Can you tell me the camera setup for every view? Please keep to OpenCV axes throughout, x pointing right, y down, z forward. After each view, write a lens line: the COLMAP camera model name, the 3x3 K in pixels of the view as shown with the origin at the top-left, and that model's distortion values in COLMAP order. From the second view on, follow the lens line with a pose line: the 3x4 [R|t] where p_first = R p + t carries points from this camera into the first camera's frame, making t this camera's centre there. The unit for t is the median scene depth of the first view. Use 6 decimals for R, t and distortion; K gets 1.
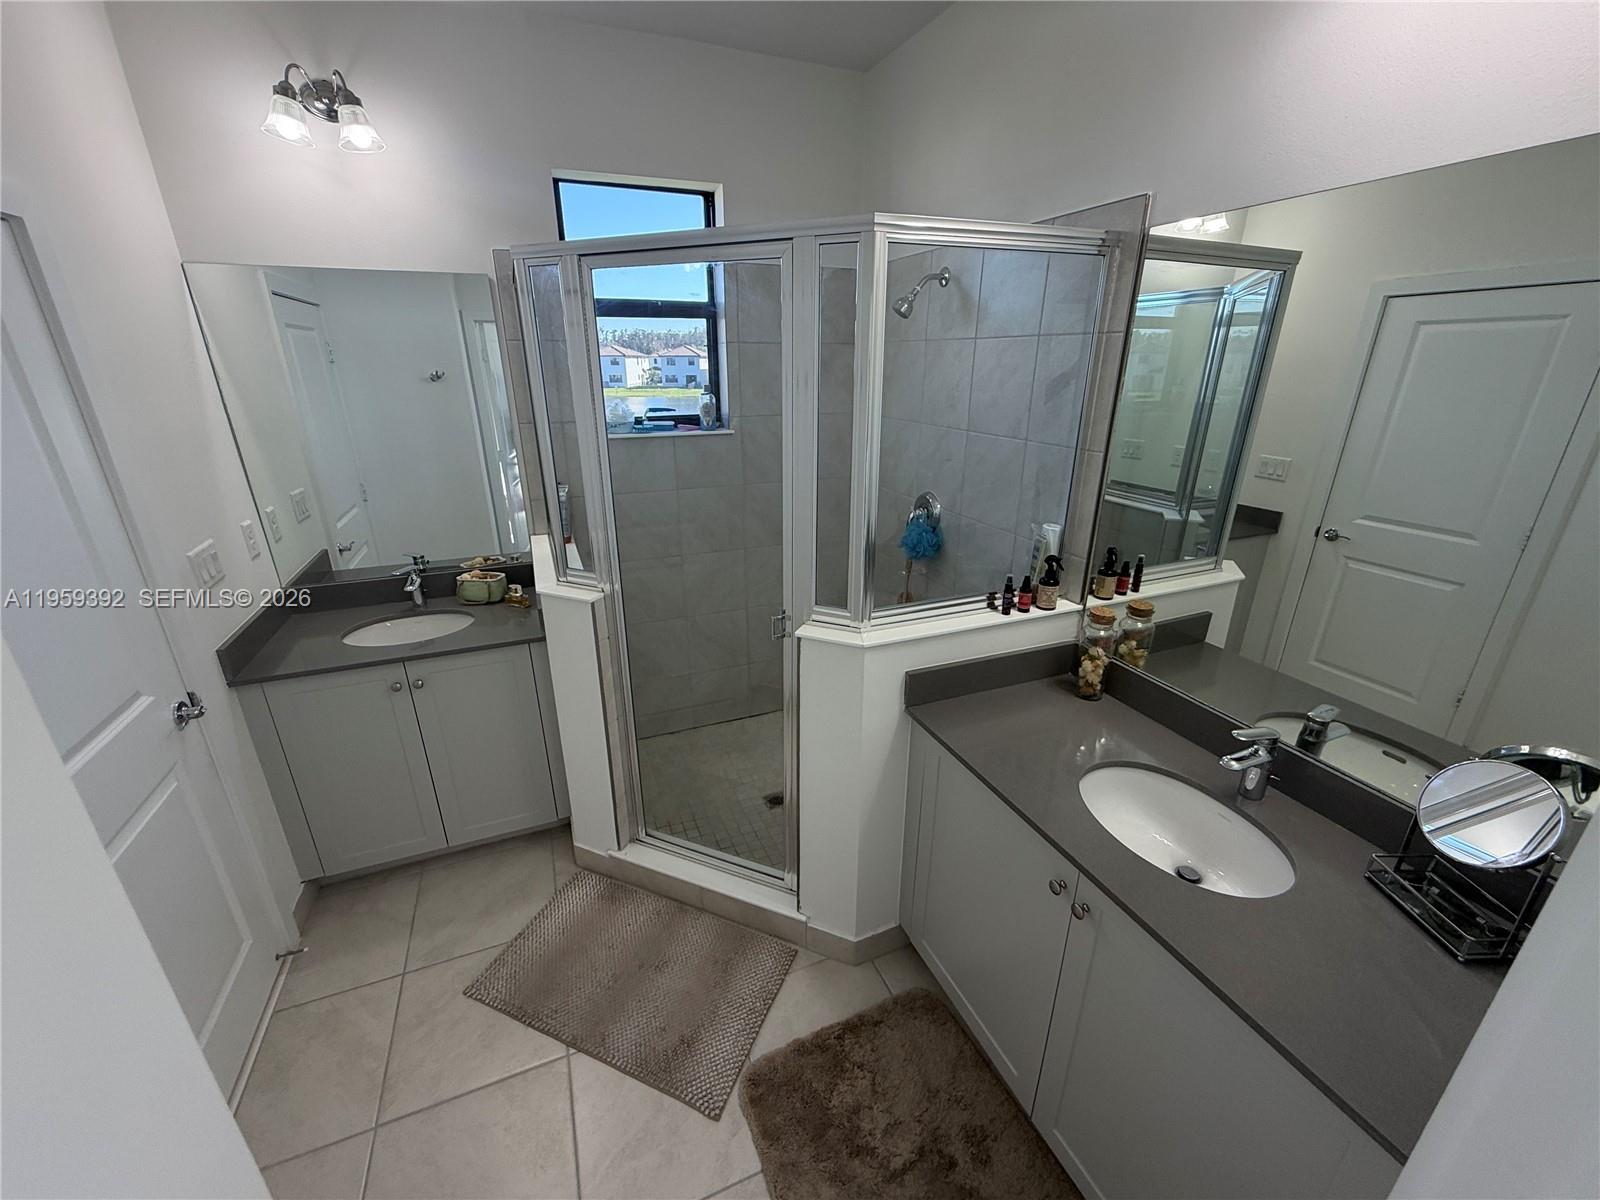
lens RADIAL K [[666.9, 0, 800.0], [0, 666.9, 600.0], [0, 0, 1]] dist [-0.002181, -0.000230]
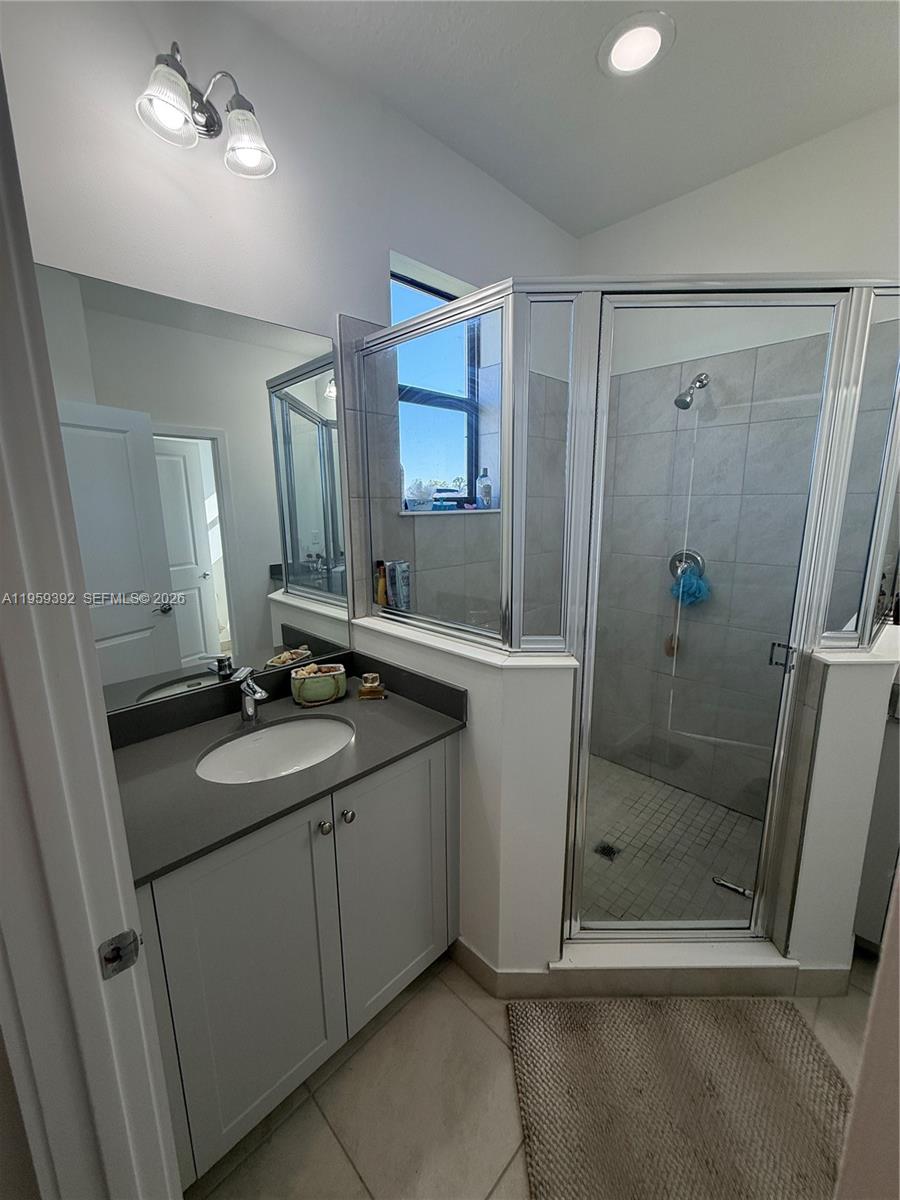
lens RADIAL K [[500.2, 0, 448.2], [0, 500.2, 593.4], [0, 0, 1]] dist [-0.002181, -0.000230]
pose [[0.919327, -0.080164, 0.385242, -0.586824], [0.144111, 0.979600, -0.140057, -0.019328], [-0.366156, 0.184275, 0.912125, 0.353514]]
